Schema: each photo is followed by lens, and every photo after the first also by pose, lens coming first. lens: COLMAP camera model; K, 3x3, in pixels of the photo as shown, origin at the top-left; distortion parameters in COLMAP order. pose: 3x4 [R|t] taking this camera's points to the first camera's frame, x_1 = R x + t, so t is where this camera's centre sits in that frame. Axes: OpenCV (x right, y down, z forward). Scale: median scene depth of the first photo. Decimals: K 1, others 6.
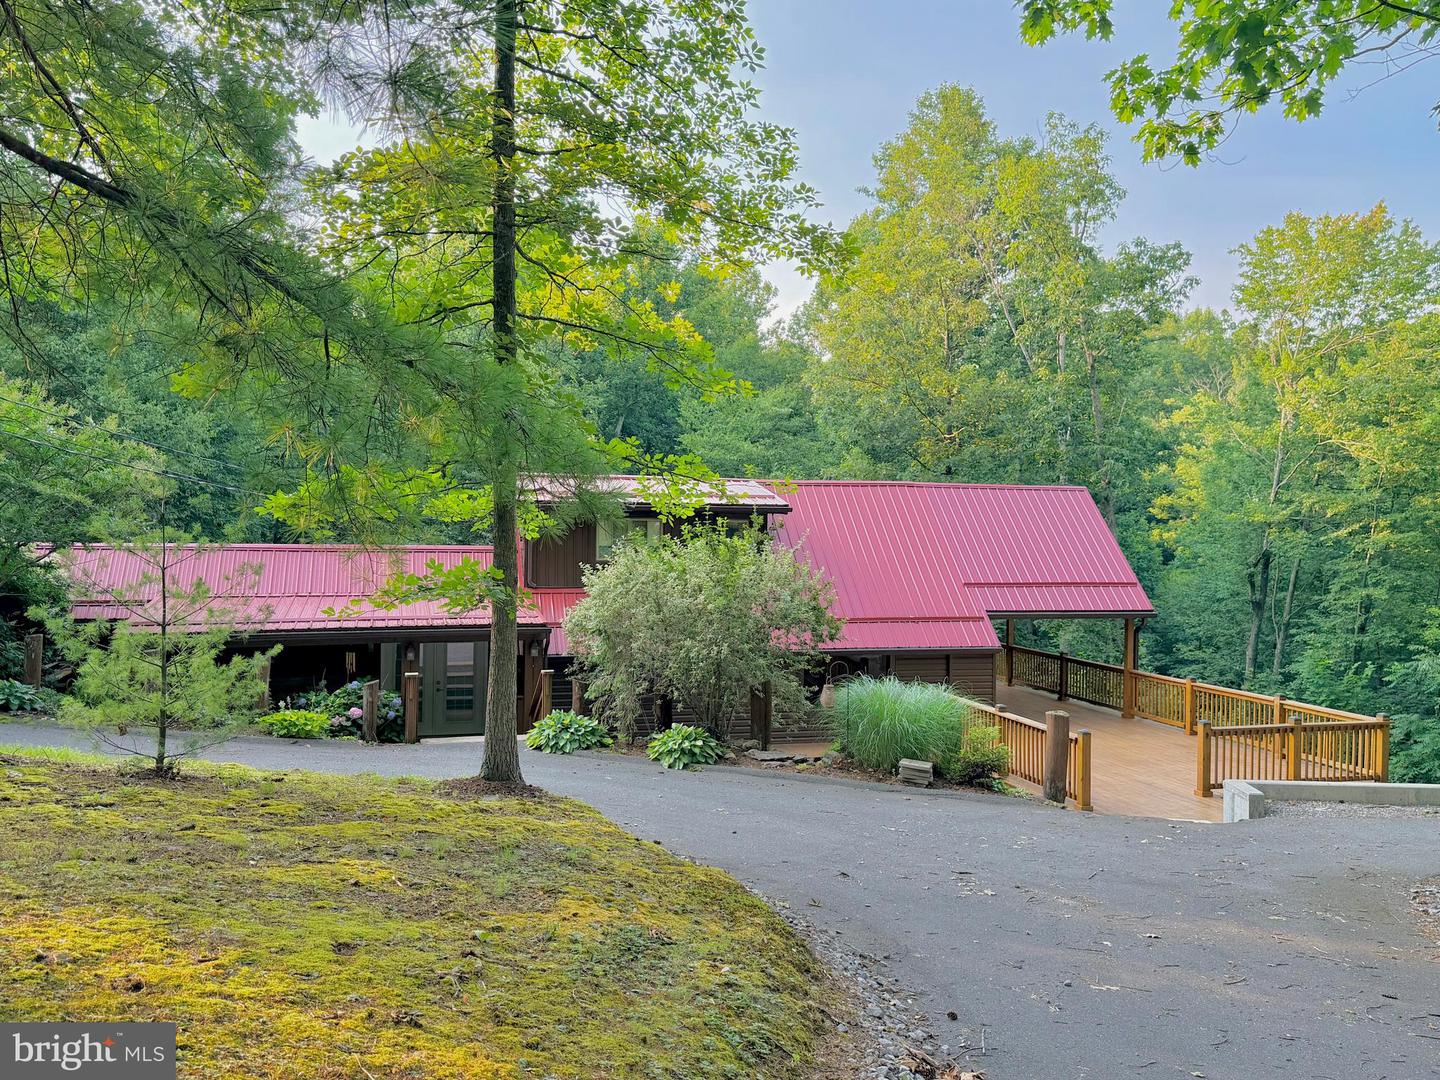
lens RADIAL K [[1148.3, 0, 721.1], [0, 1148.3, 536.2], [0, 0, 1]] dist [0.013414, -0.014606]
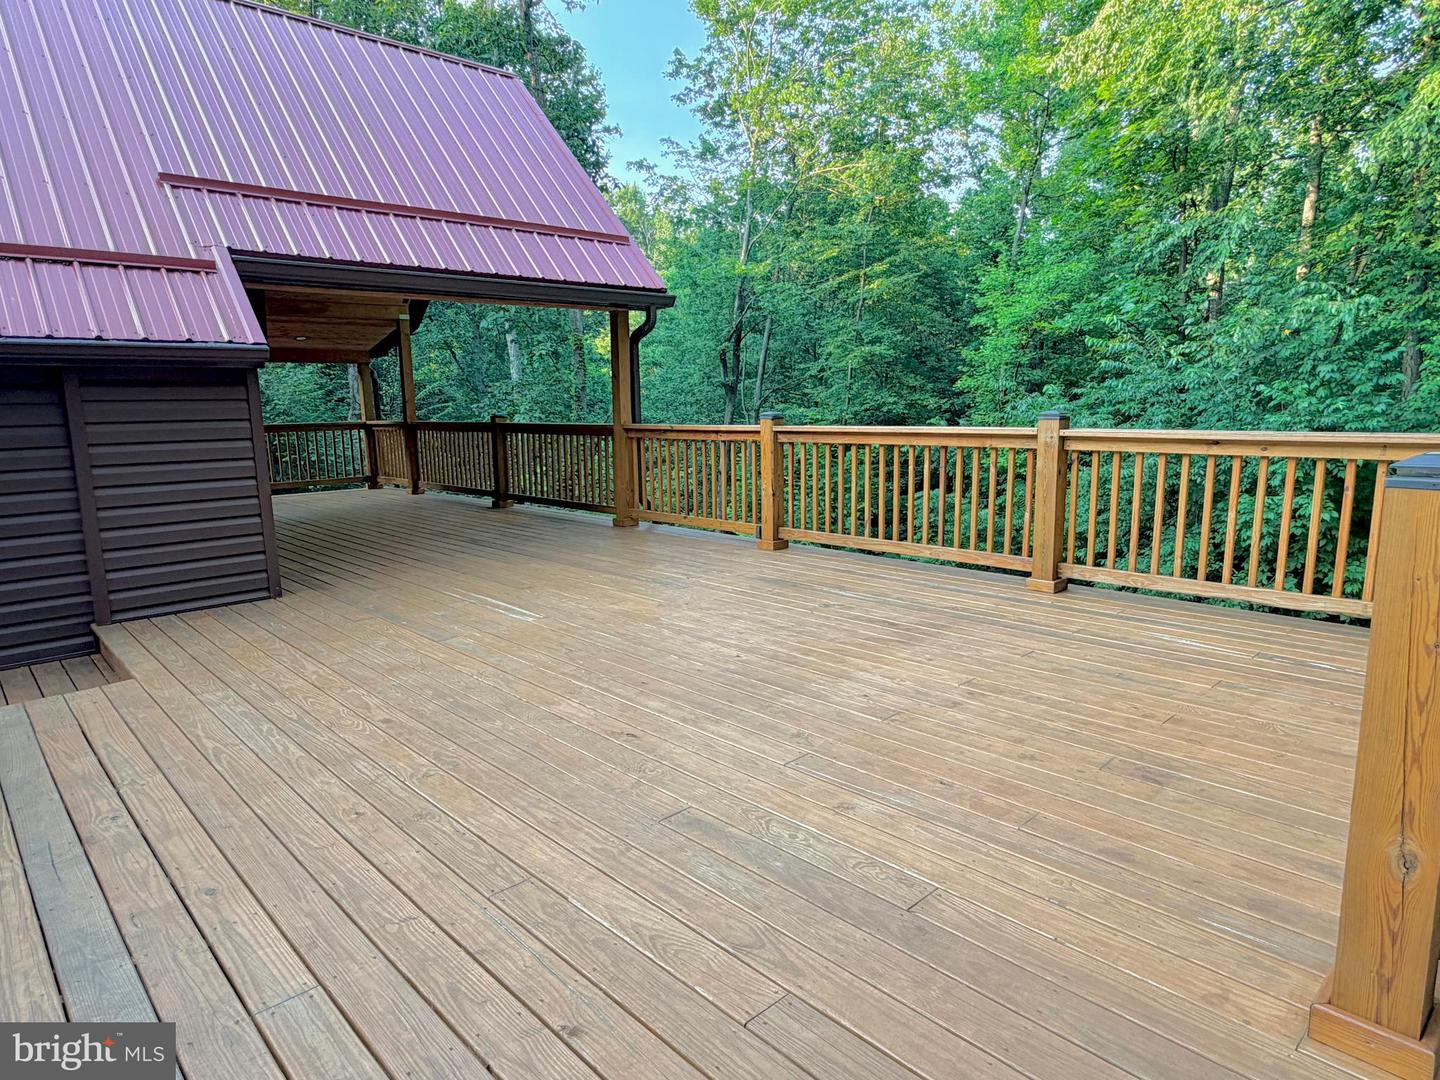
lens RADIAL K [[850.3, 0, 719.3], [0, 850.3, 536.3], [0, 0, 1]] dist [-0.001542, -0.001316]
pose [[0.874632, -0.105858, 0.473089, 0.163440], [0.032963, 0.986596, 0.159819, 0.079739], [-0.483666, -0.124189, 0.866397, 0.503606]]
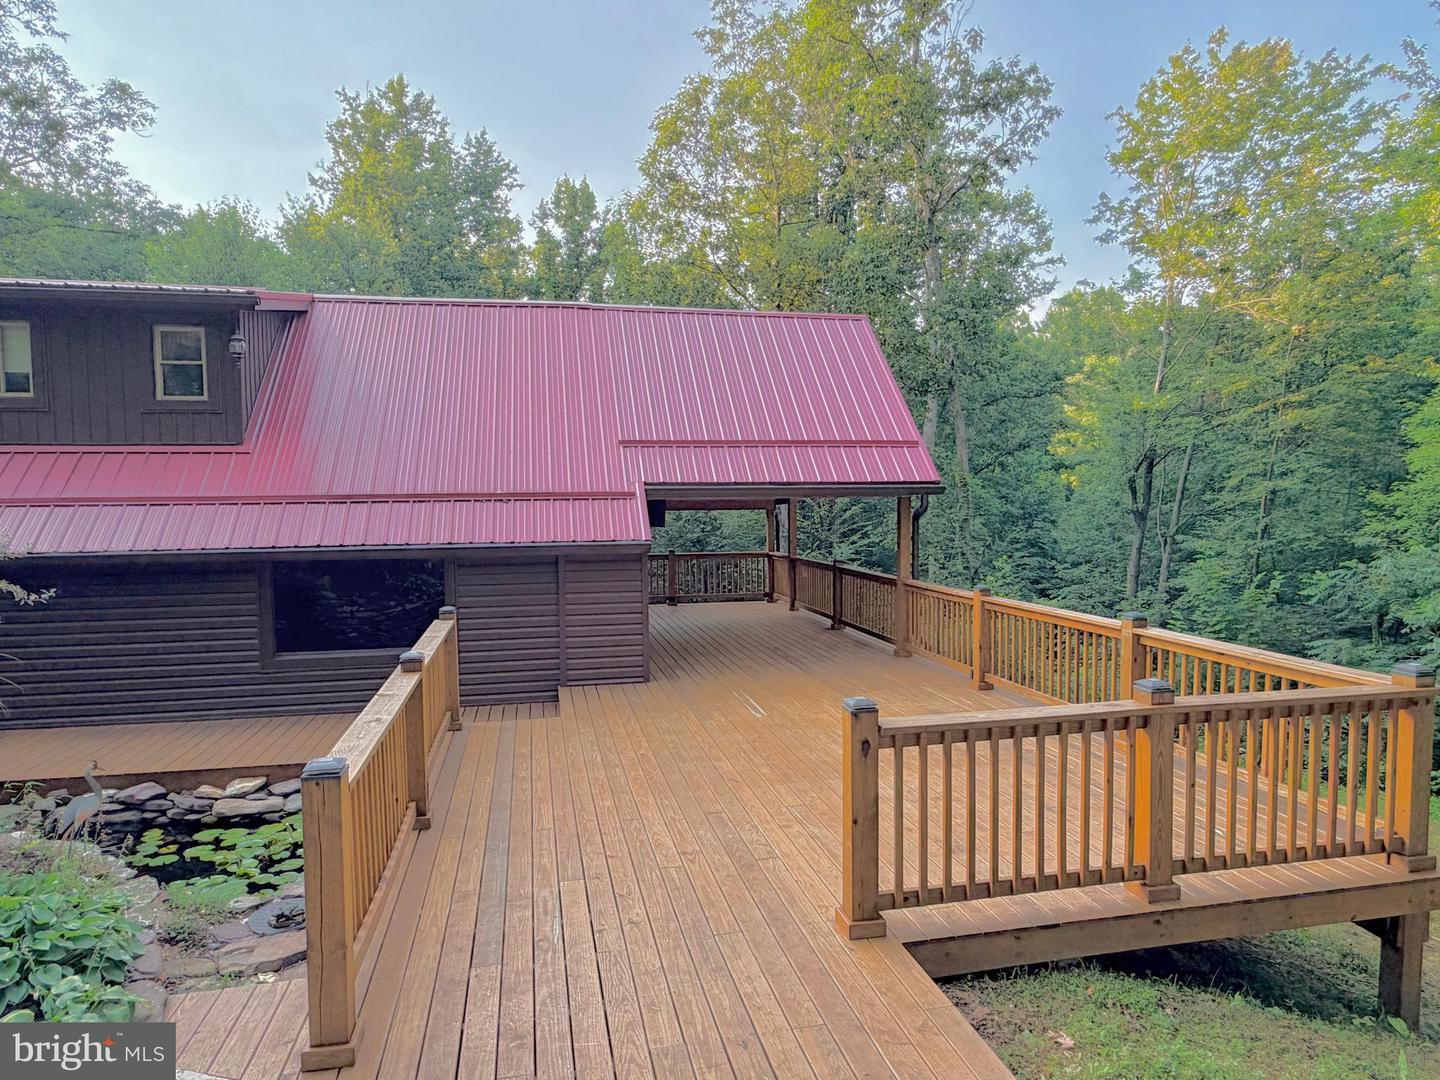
lens RADIAL K [[850.3, 0, 716.3], [0, 850.3, 538.2], [0, 0, 1]] dist [-0.001542, -0.001316]
pose [[0.998763, -0.019542, -0.045719, 0.204381], [0.021265, 0.999070, 0.037502, 0.055194], [0.044944, -0.038428, 0.998250, 0.399430]]
